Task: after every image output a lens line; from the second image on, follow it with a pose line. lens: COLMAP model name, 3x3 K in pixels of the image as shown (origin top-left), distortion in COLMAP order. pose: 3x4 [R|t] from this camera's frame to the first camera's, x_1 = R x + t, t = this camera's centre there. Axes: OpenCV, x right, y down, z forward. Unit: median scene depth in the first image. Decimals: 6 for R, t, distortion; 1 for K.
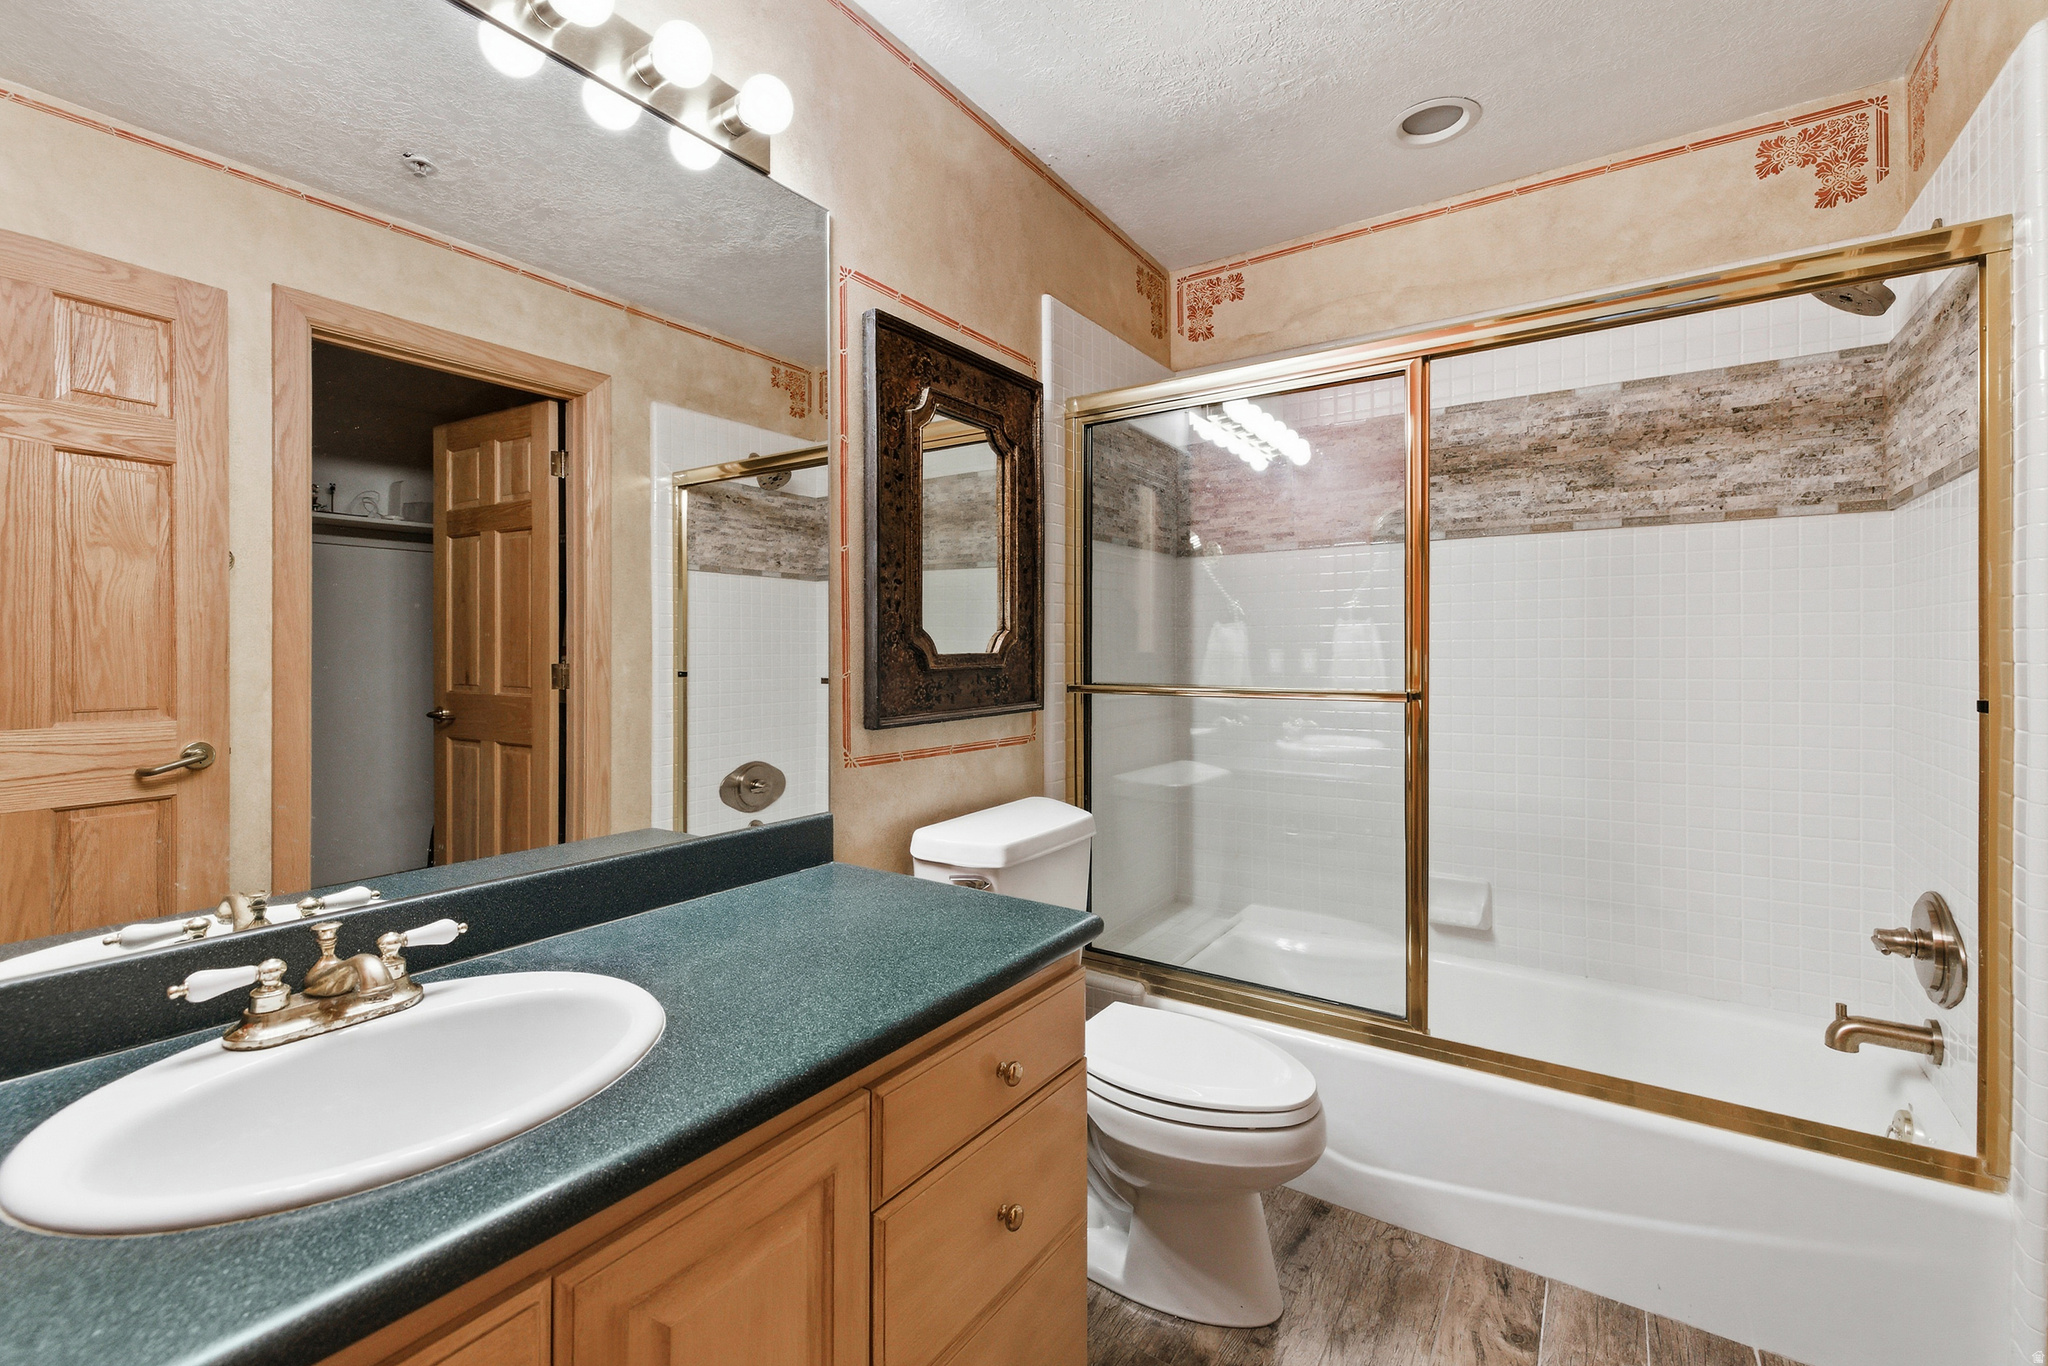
lens RADIAL K [[880.5, 0, 1025.4], [0, 880.5, 656.7], [0, 0, 1]] dist [0.001528, 0.000077]
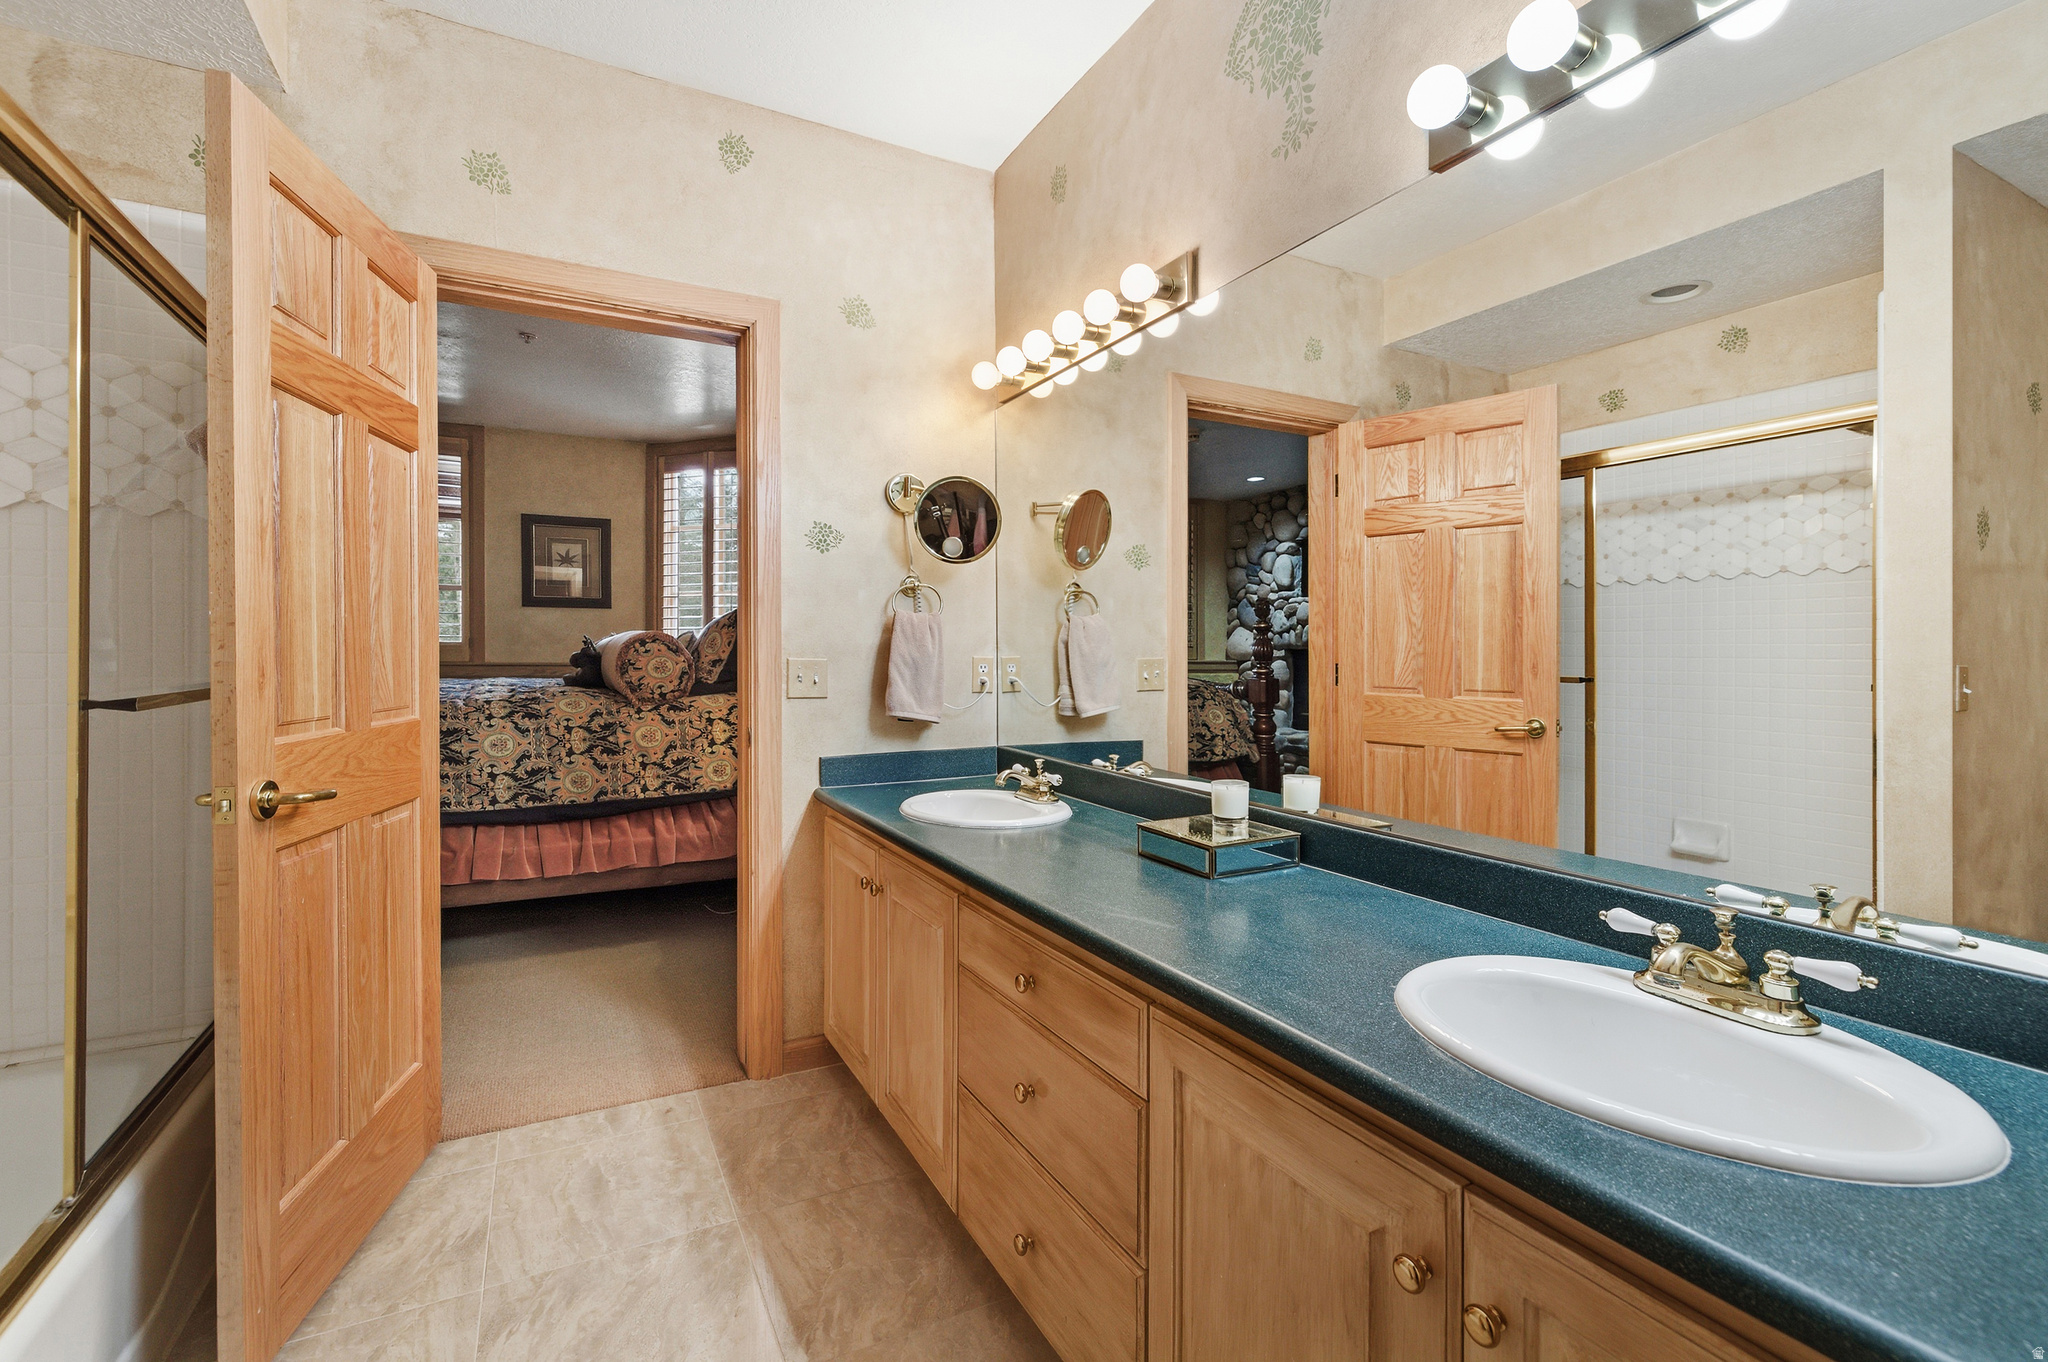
lens RADIAL K [[892.8, 0, 1017.9], [0, 892.8, 676.2], [0, 0, 1]] dist [0.001710, -0.000232]
pose [[-0.474240, 0.017590, -0.880220, 0.548822], [-0.001092, 0.999788, 0.020567, -0.006856], [0.880395, 0.010715, -0.474120, 0.739962]]
